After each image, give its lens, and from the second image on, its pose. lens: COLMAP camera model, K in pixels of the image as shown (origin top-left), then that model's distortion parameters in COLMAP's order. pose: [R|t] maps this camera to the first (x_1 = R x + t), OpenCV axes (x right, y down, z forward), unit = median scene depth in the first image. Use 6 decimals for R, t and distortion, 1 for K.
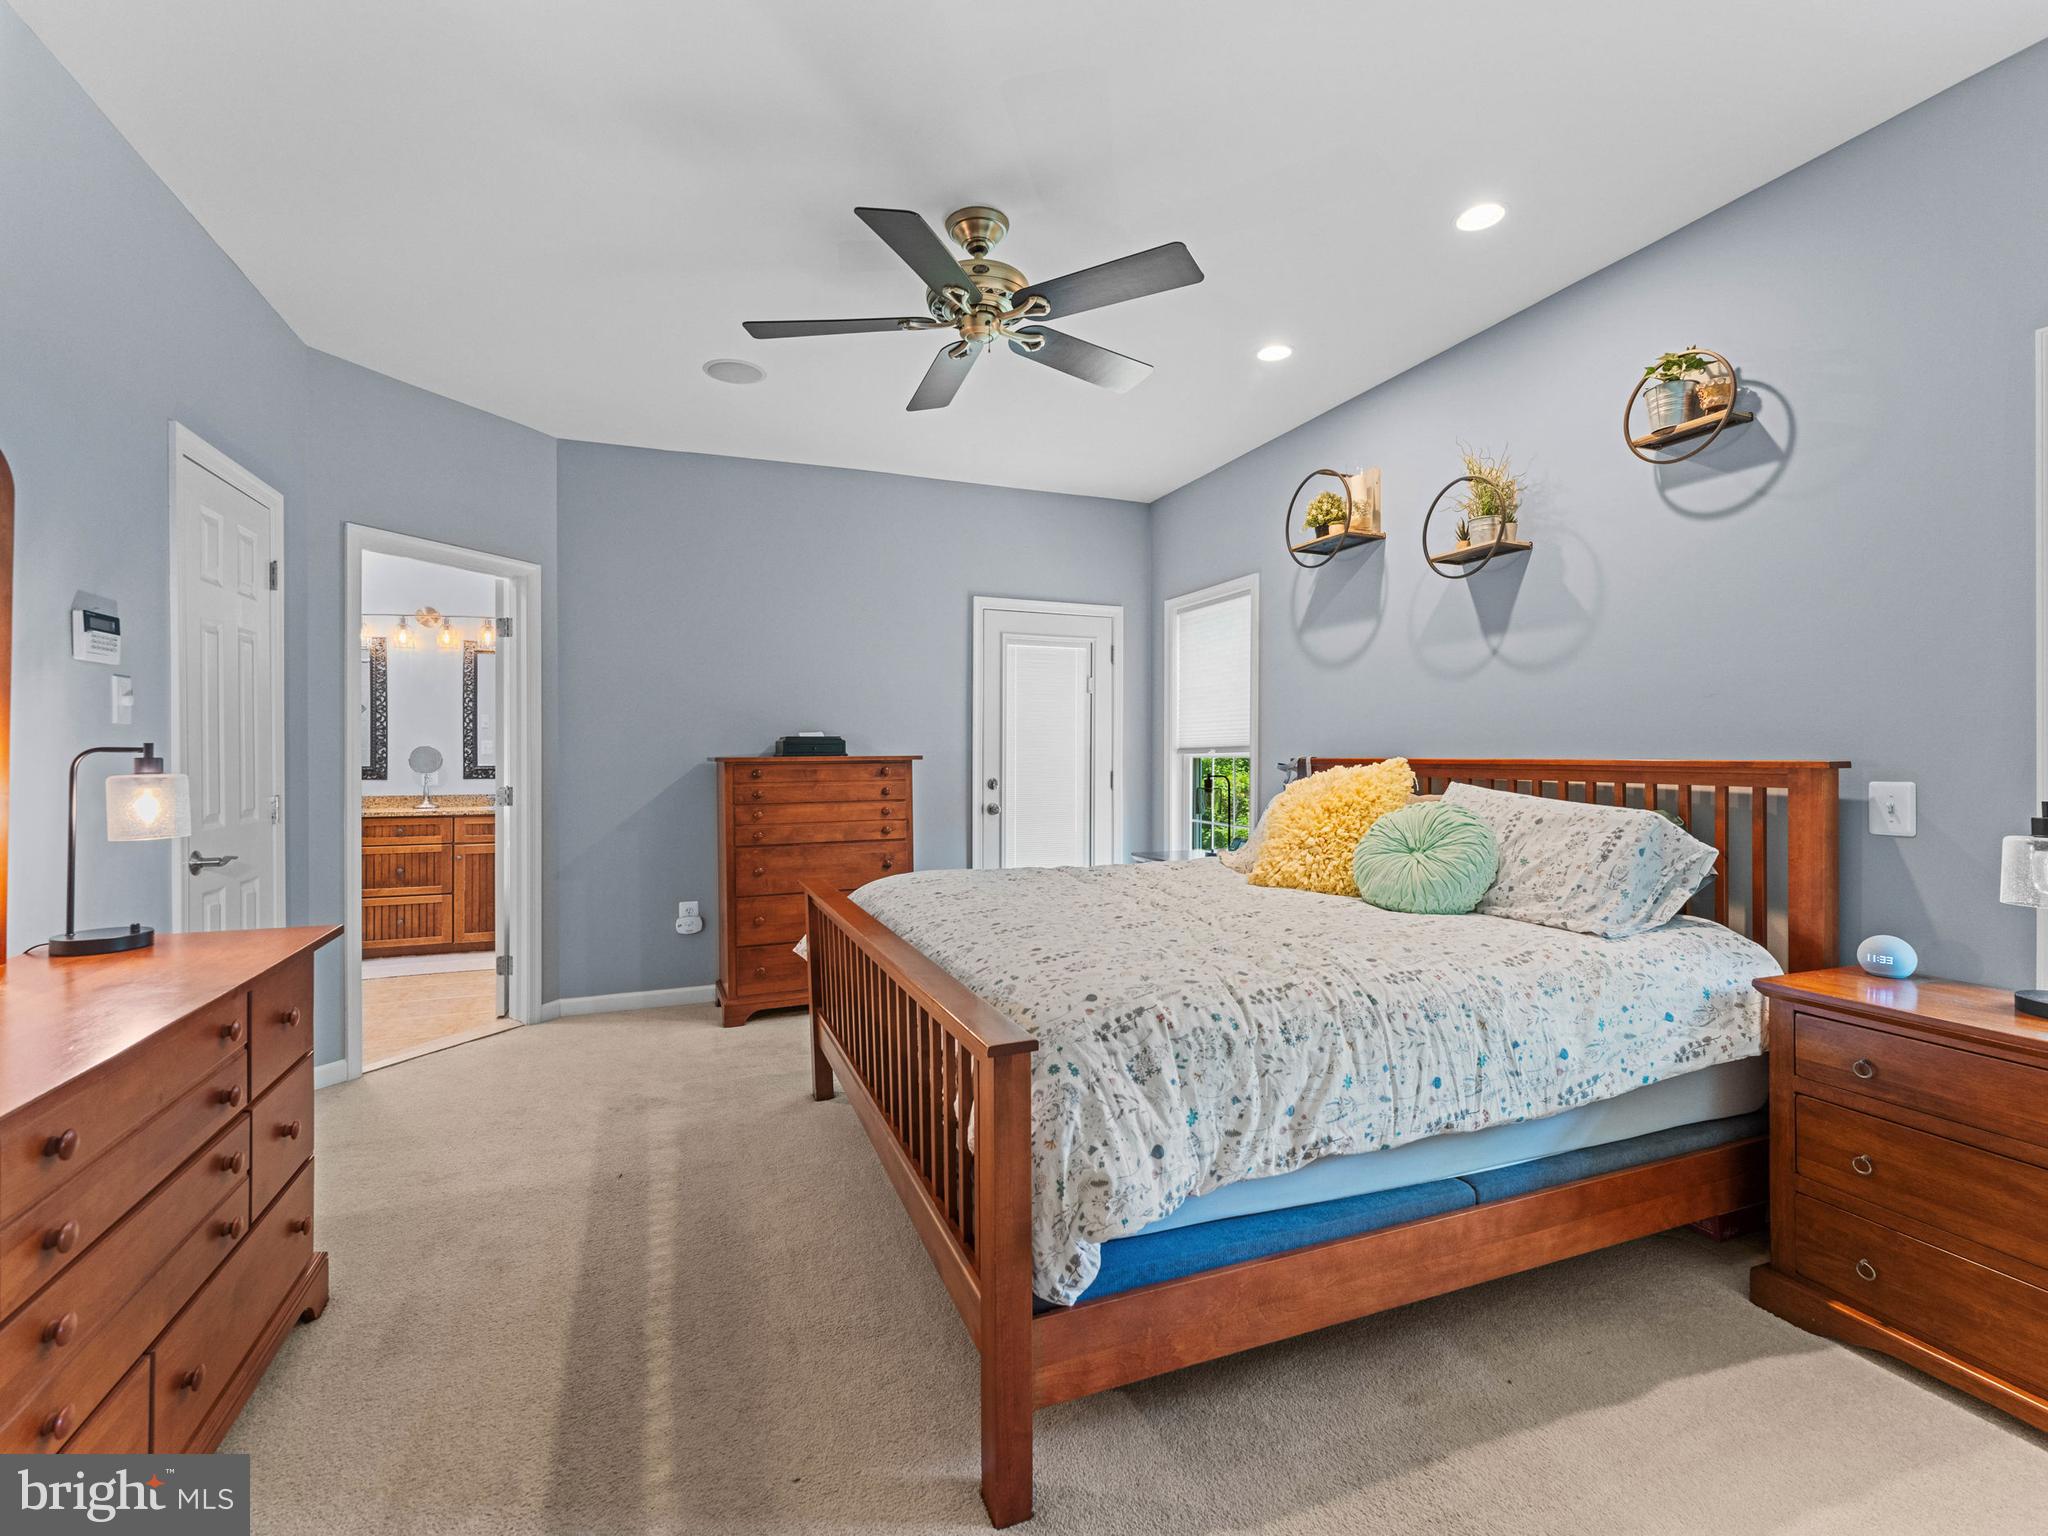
lens RADIAL K [[912.4, 0, 1020.9], [0, 912.4, 759.4], [0, 0, 1]] dist [0.000471, 0.000055]
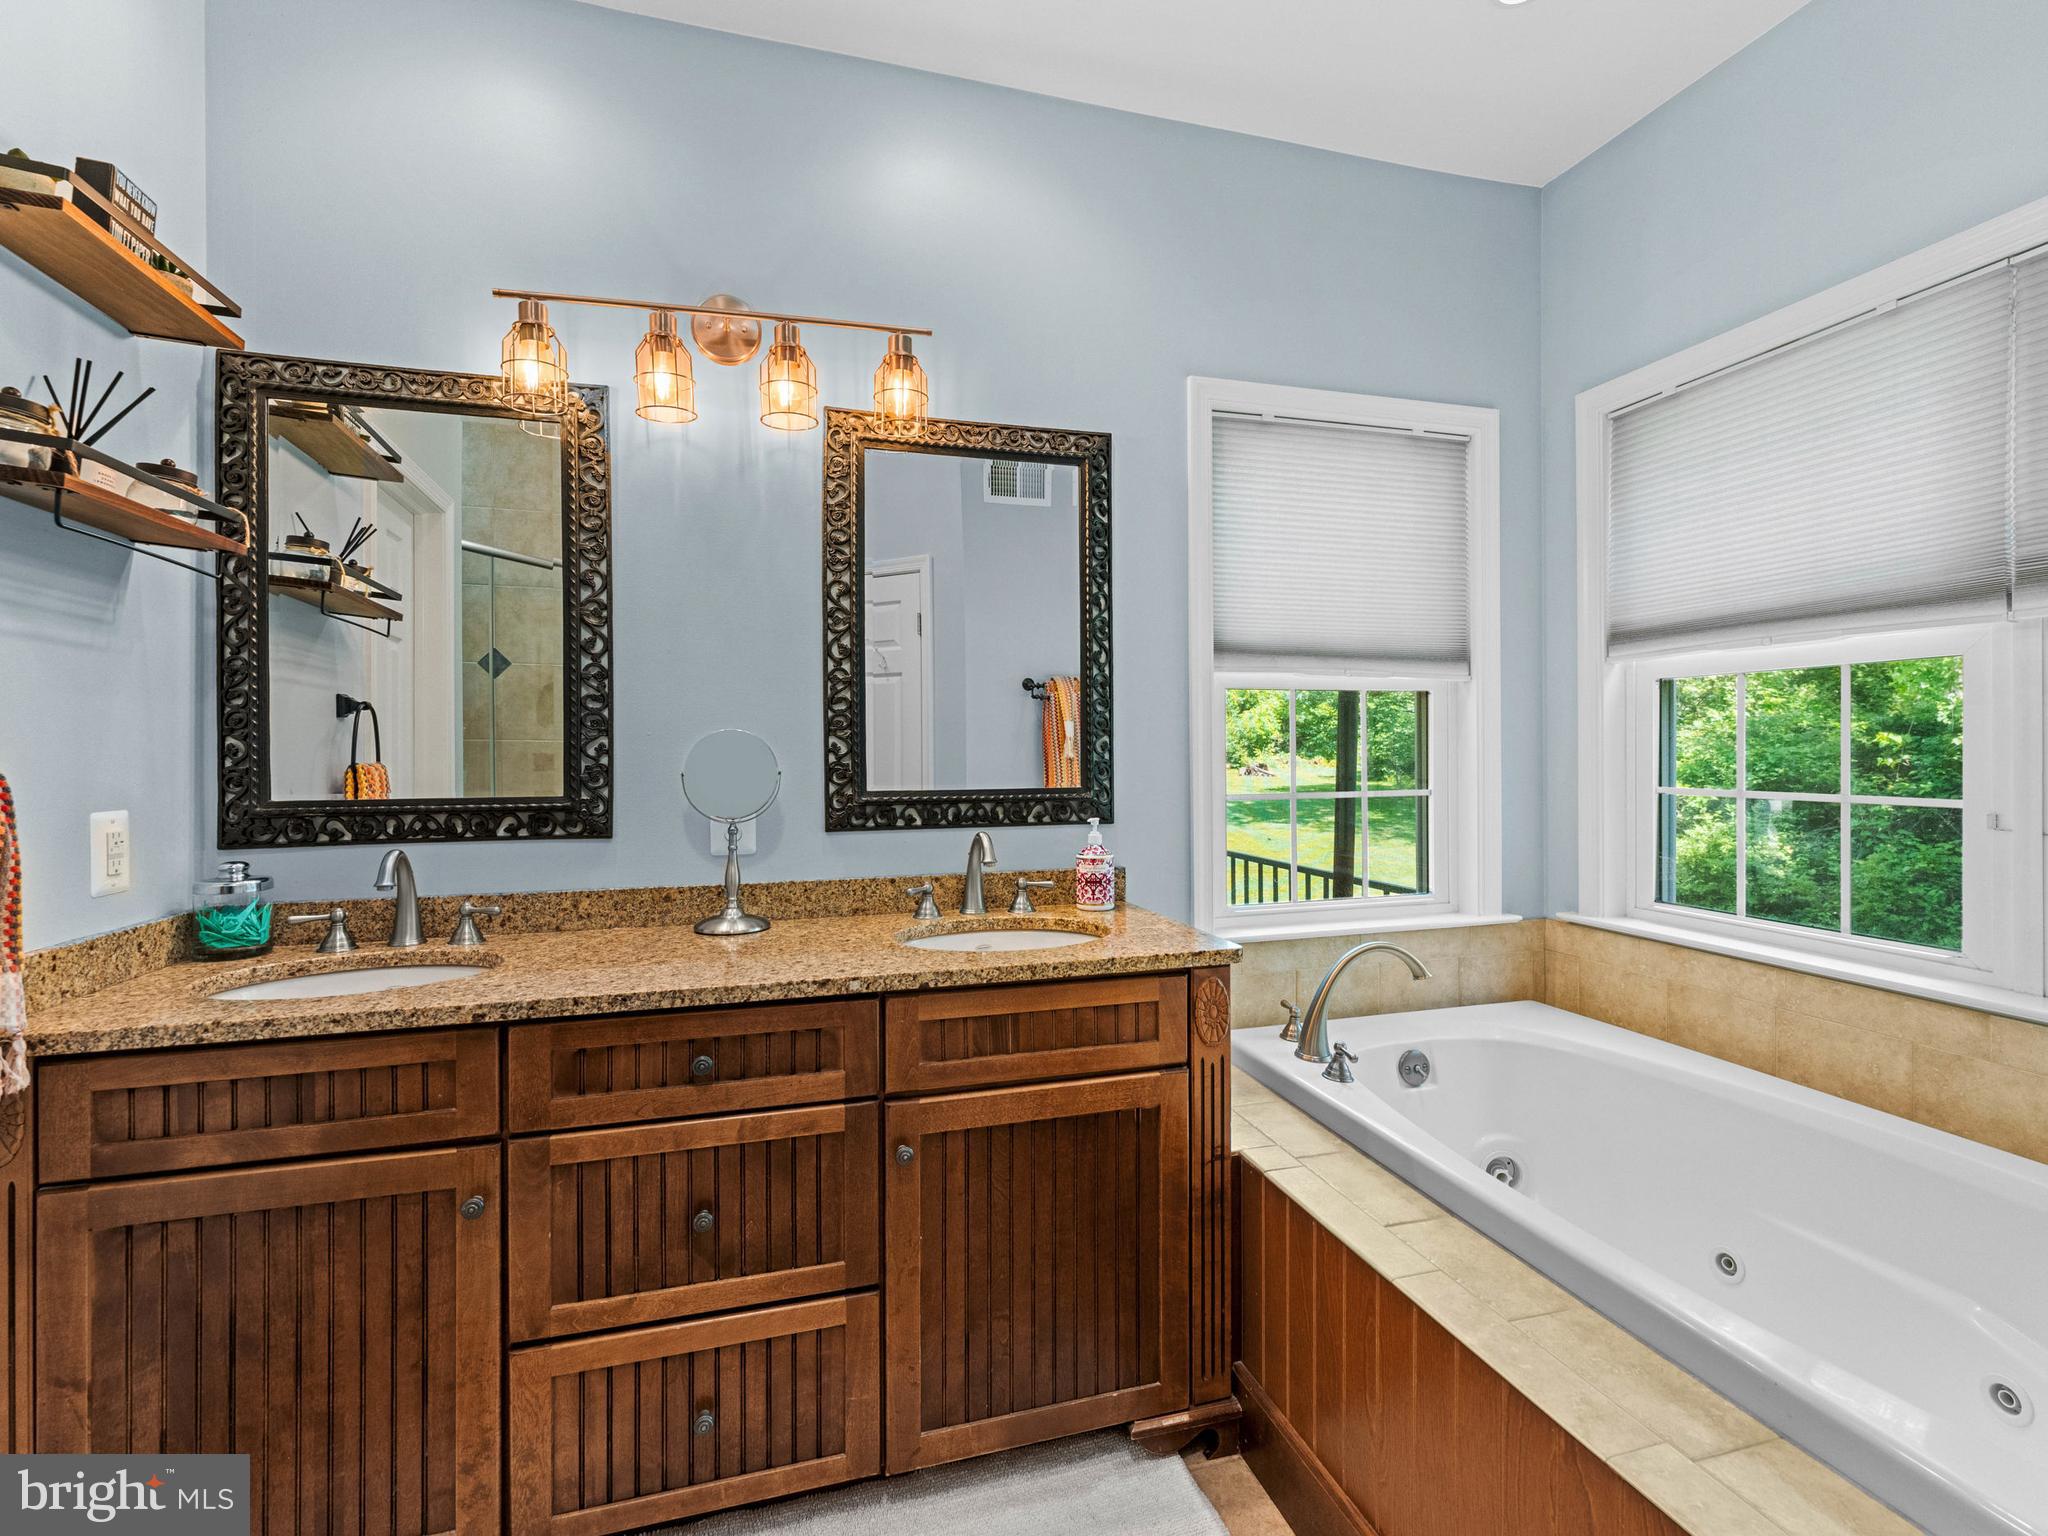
lens RADIAL K [[936.9, 0, 1026.6], [0, 936.9, 754.3], [0, 0, 1]] dist [0.001064, -0.000531]
pose [[0.995716, -0.004658, -0.092352, -0.554064], [0.004846, 0.999987, 0.001815, -0.007144], [0.092343, -0.002255, 0.995725, 0.733487]]
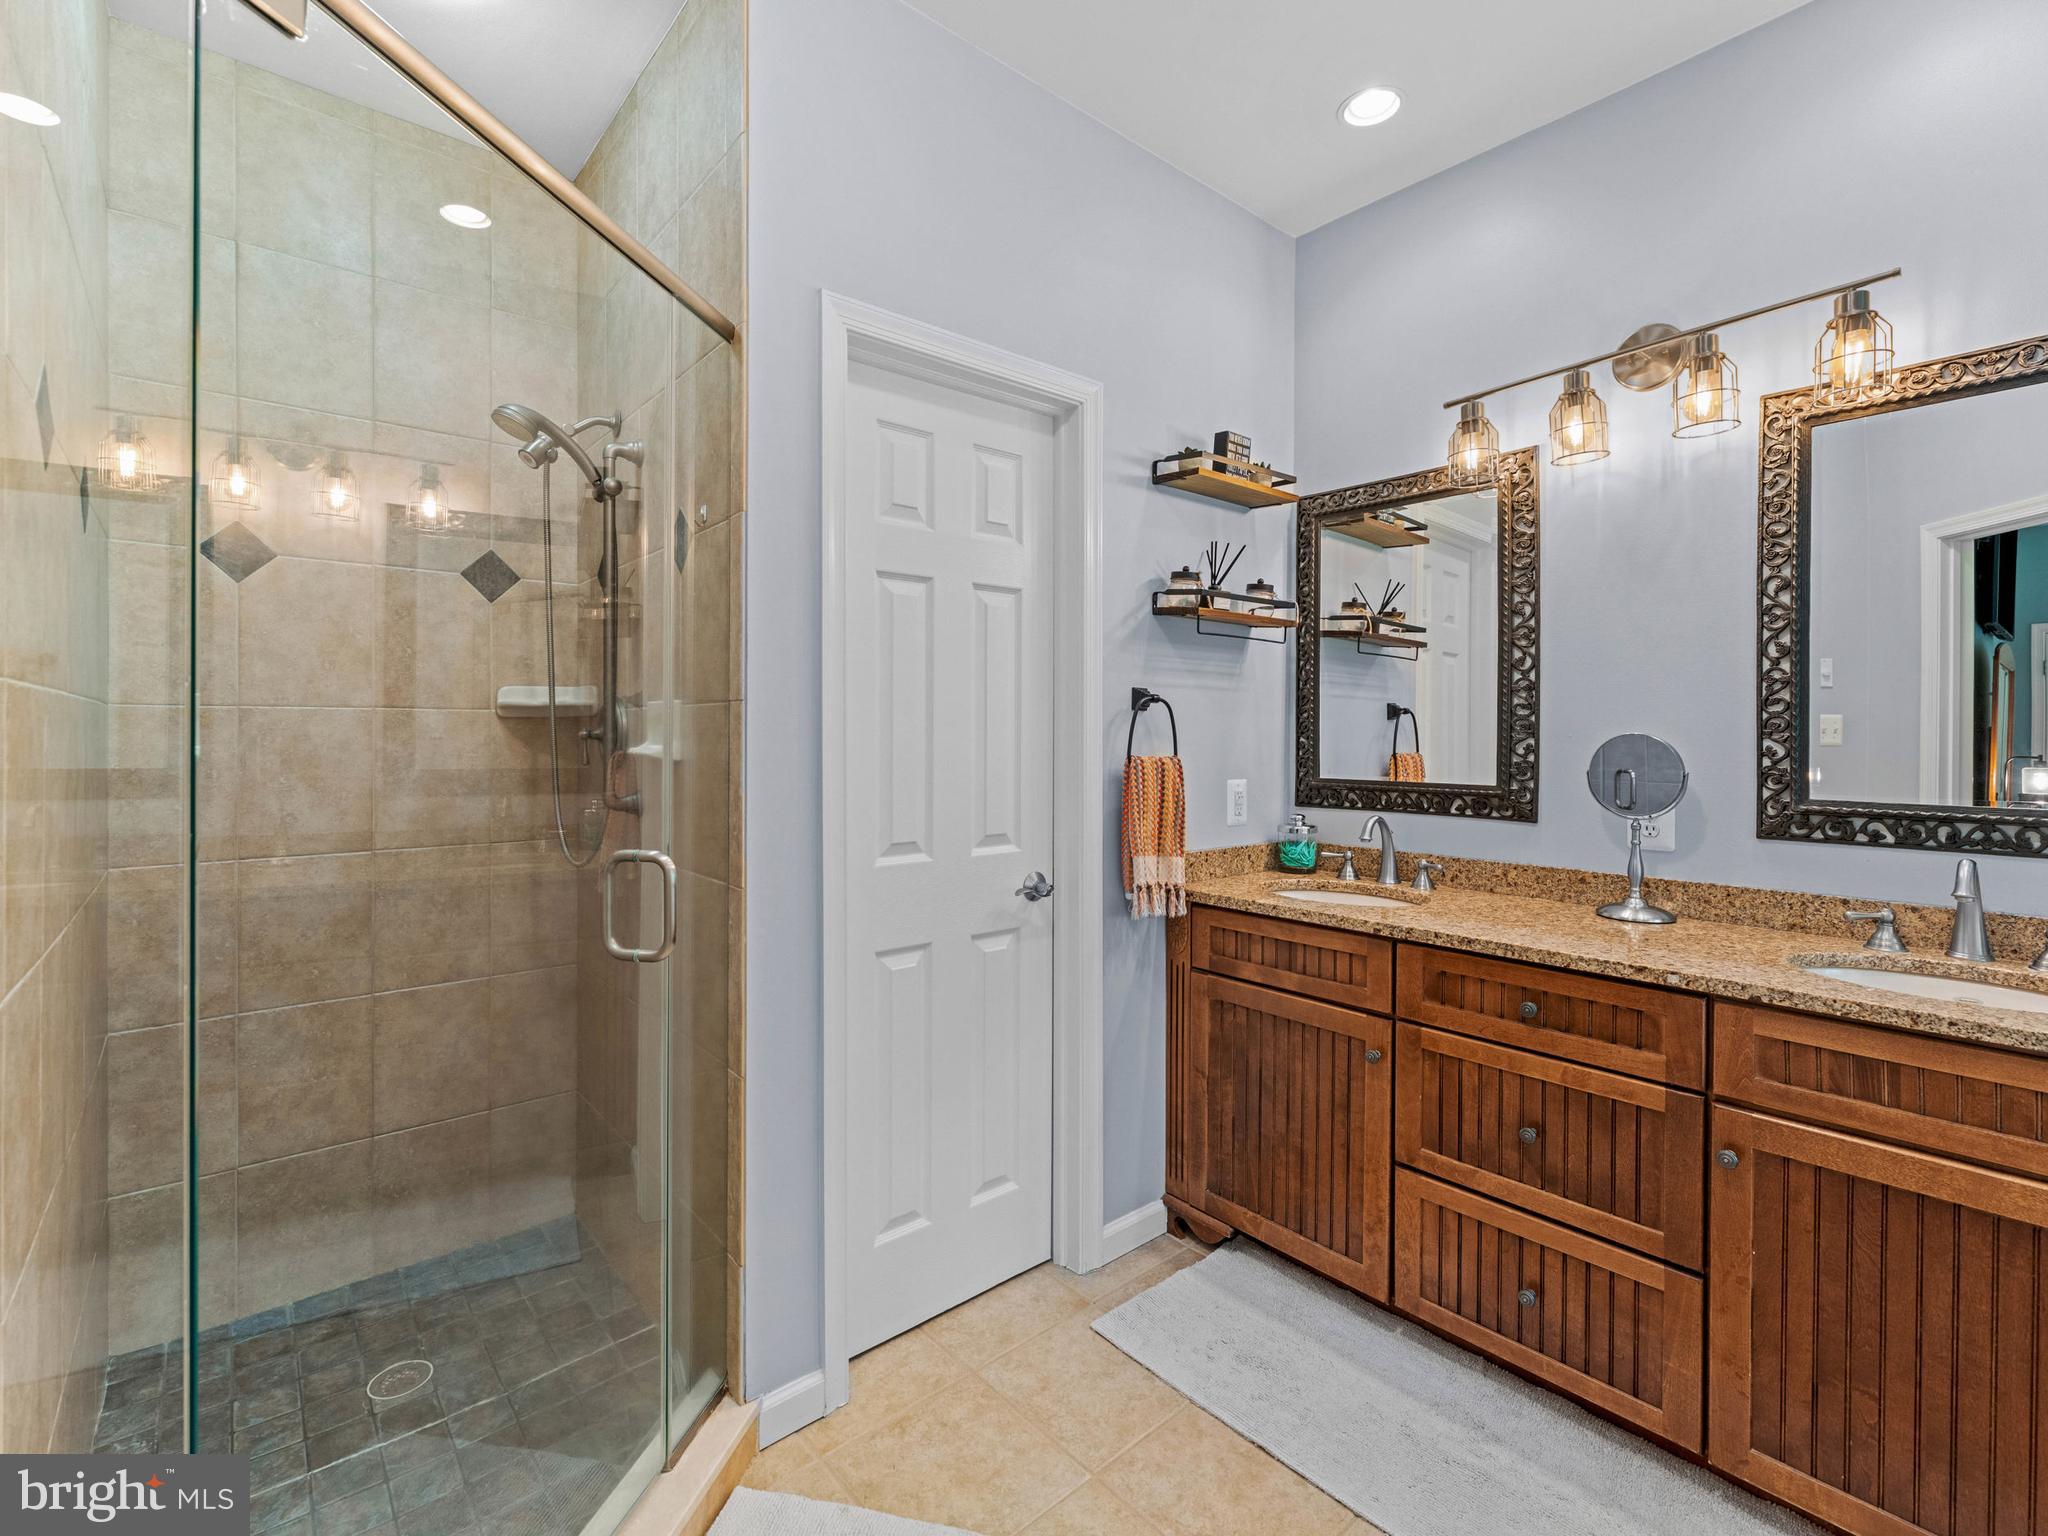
lens RADIAL K [[924.8, 0, 1023.3], [0, 924.8, 740.6], [0, 0, 1]] dist [0.000766, -0.000121]
pose [[0.331750, 0.009643, -0.943318, -0.429764], [-0.004089, 0.999953, 0.008784, -0.015291], [0.943358, 0.000943, 0.331774, 0.714406]]
